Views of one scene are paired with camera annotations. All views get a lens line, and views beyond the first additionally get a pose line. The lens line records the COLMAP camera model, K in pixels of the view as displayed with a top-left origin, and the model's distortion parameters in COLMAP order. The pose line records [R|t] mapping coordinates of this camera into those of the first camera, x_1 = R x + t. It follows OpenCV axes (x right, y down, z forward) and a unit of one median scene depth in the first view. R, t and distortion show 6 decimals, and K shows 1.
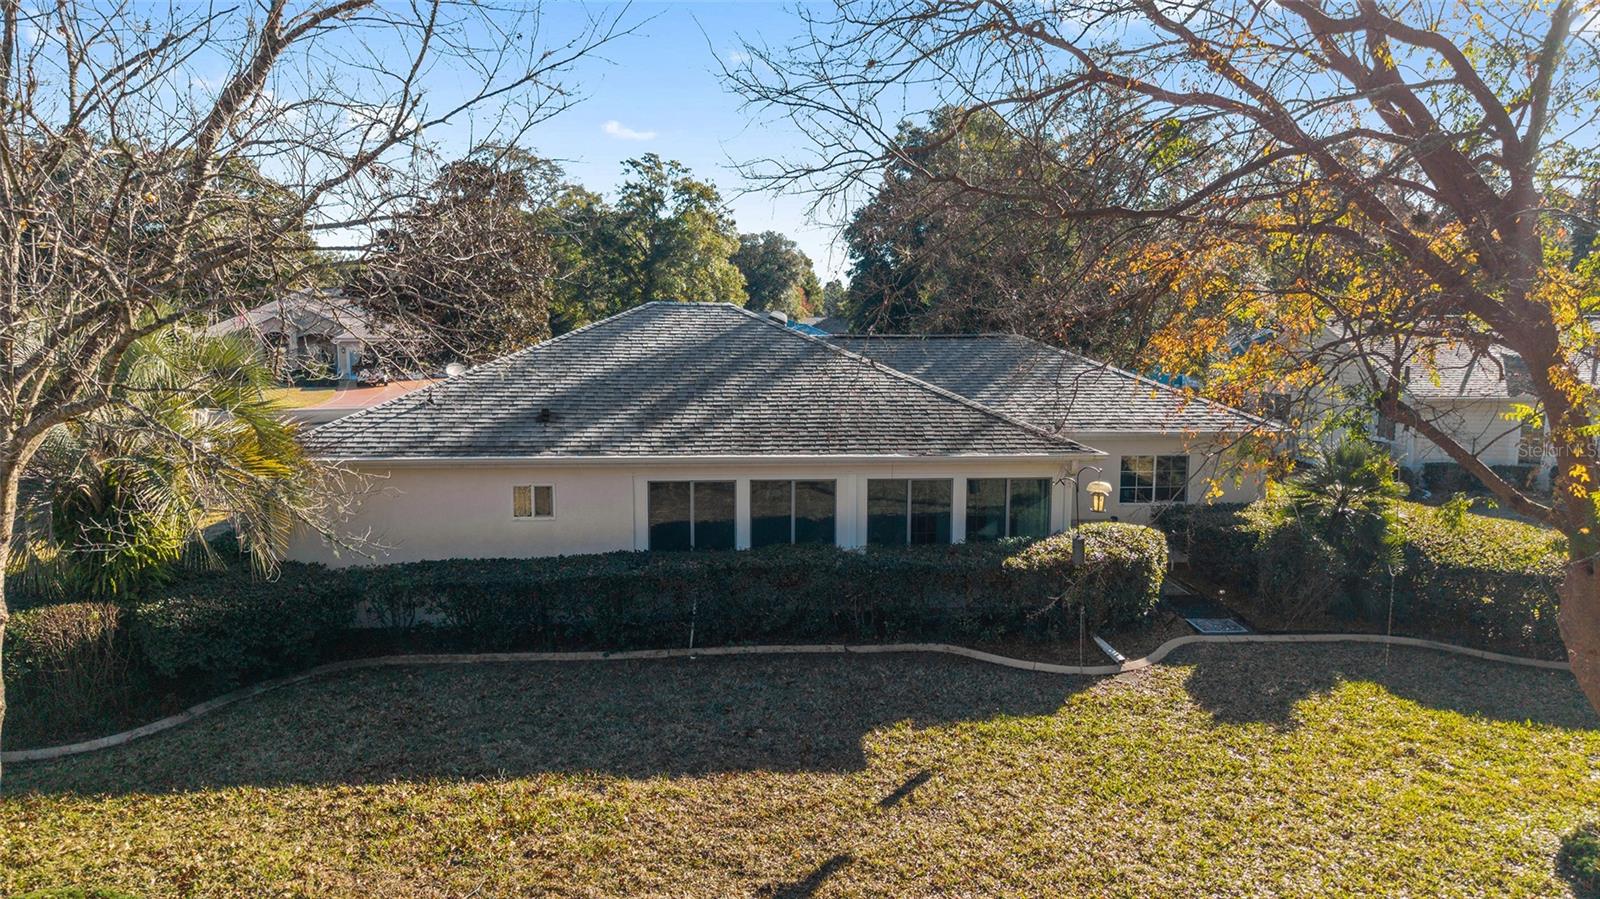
lens RADIAL K [[1175.2, 0, 800.0], [0, 1175.2, 449.5], [0, 0, 1]] dist [0.001828, -0.008018]
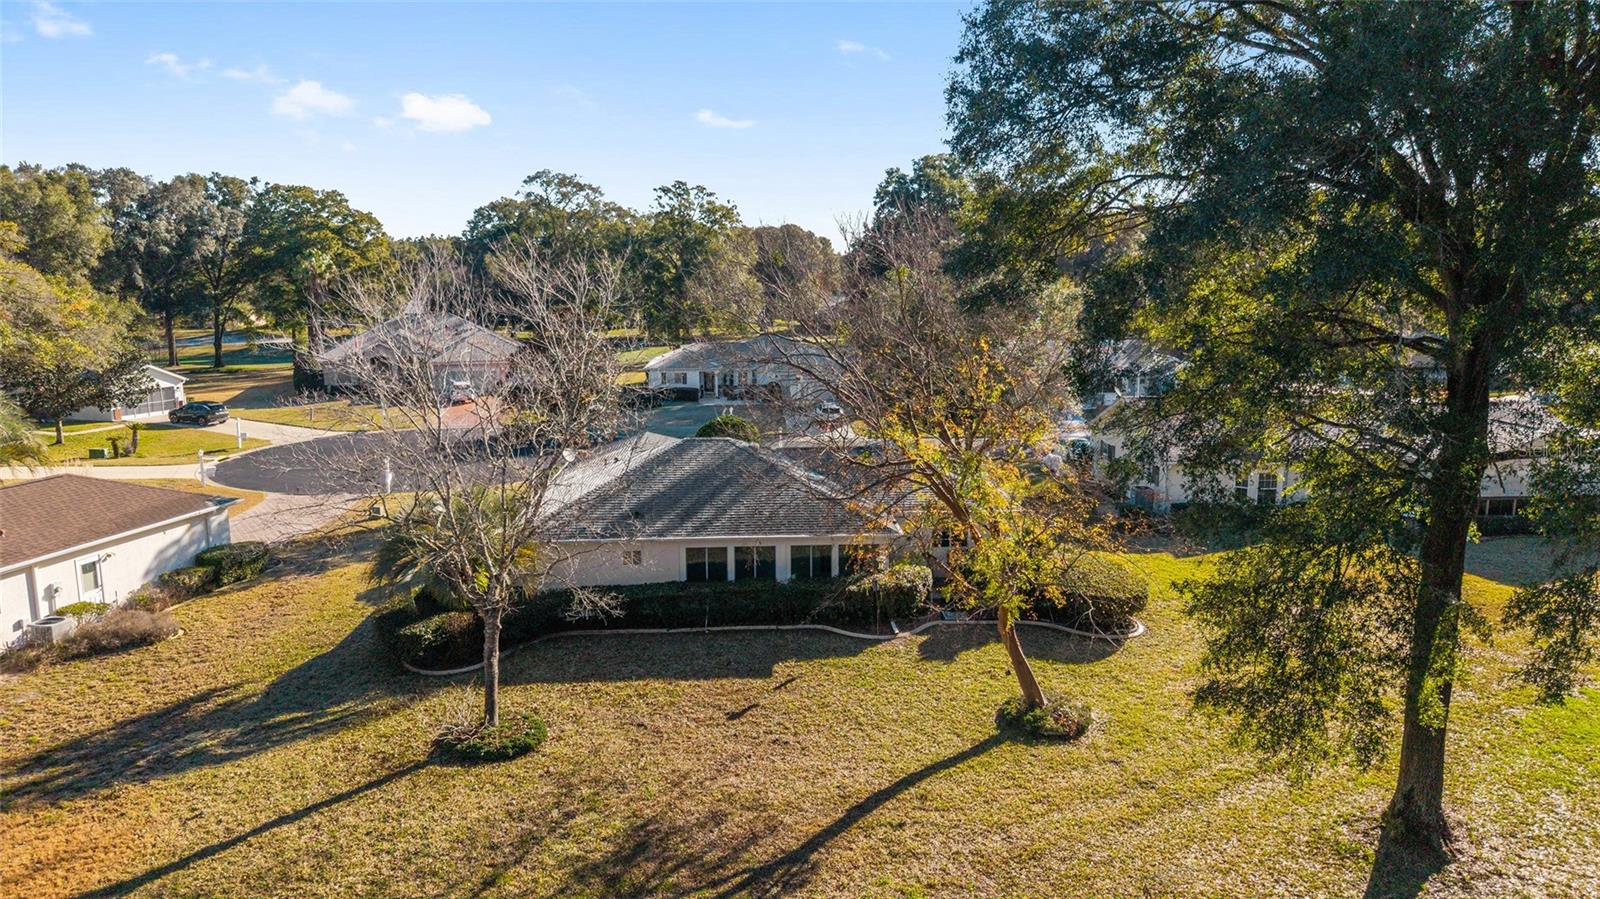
lens RADIAL K [[1175.2, 0, 800.0], [0, 1175.2, 449.5], [0, 0, 1]] dist [0.001828, -0.008018]
pose [[0.999653, -0.005515, -0.025757, 0.134068], [0.006591, 0.999100, 0.041899, -0.241828], [0.025502, -0.042054, 0.998790, -1.120749]]
